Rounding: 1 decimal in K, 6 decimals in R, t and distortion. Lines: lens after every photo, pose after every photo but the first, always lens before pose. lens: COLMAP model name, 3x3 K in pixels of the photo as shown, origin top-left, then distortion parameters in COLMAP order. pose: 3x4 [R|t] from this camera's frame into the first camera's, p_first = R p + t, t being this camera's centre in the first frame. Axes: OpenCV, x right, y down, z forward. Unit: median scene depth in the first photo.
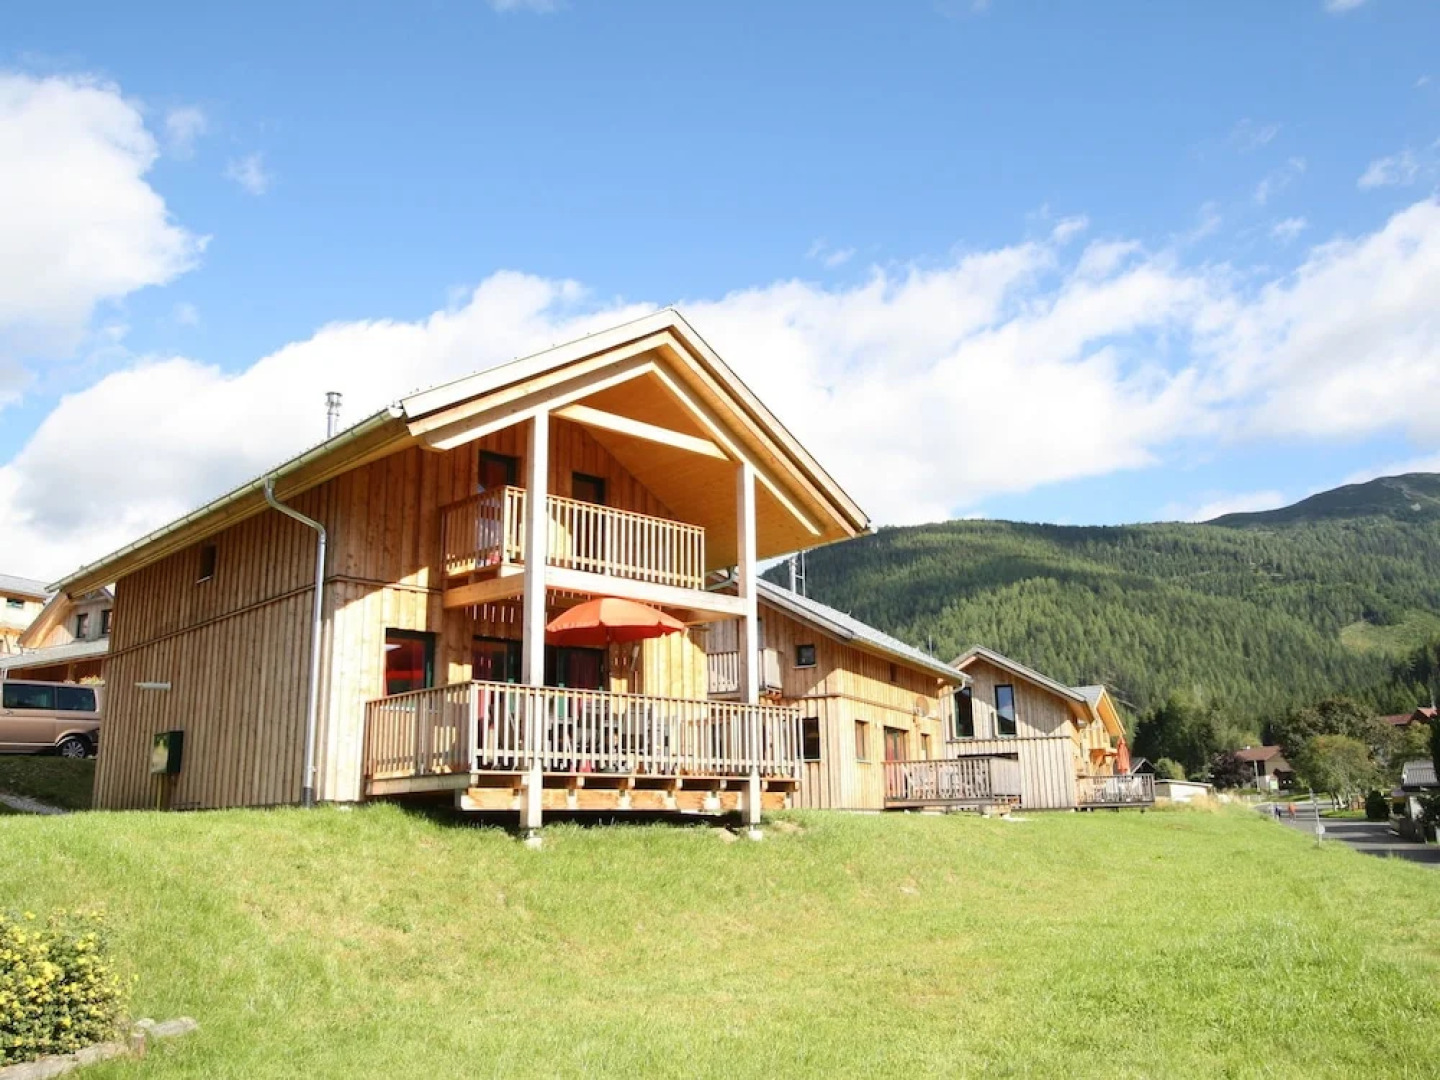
lens RADIAL K [[1247.3, 0, 723.0], [0, 1247.3, 540.2], [0, 0, 1]] dist [0.030297, 0.010333]
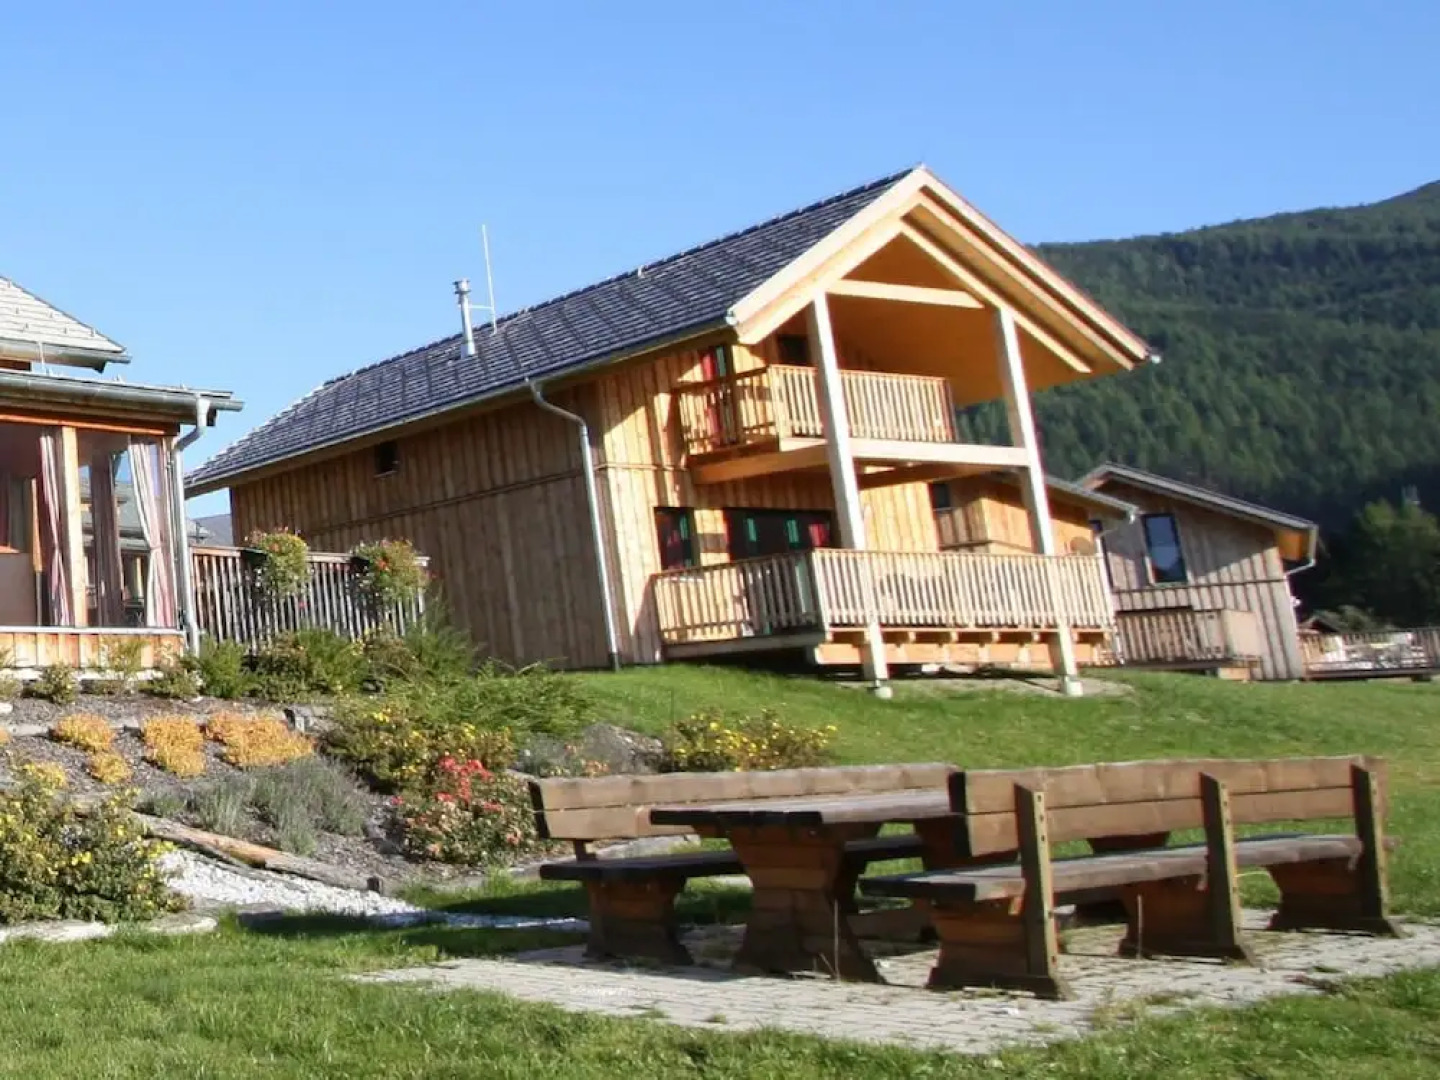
lens RADIAL K [[1001.3, 0, 719.8], [0, 1001.3, 487.4], [0, 0, 1]] dist [-0.001448, 0.003542]
pose [[0.907114, -0.086210, -0.411960, 0.235715], [0.107014, 0.993873, 0.027654, 0.057529], [0.407052, -0.069171, 0.910782, 0.371746]]
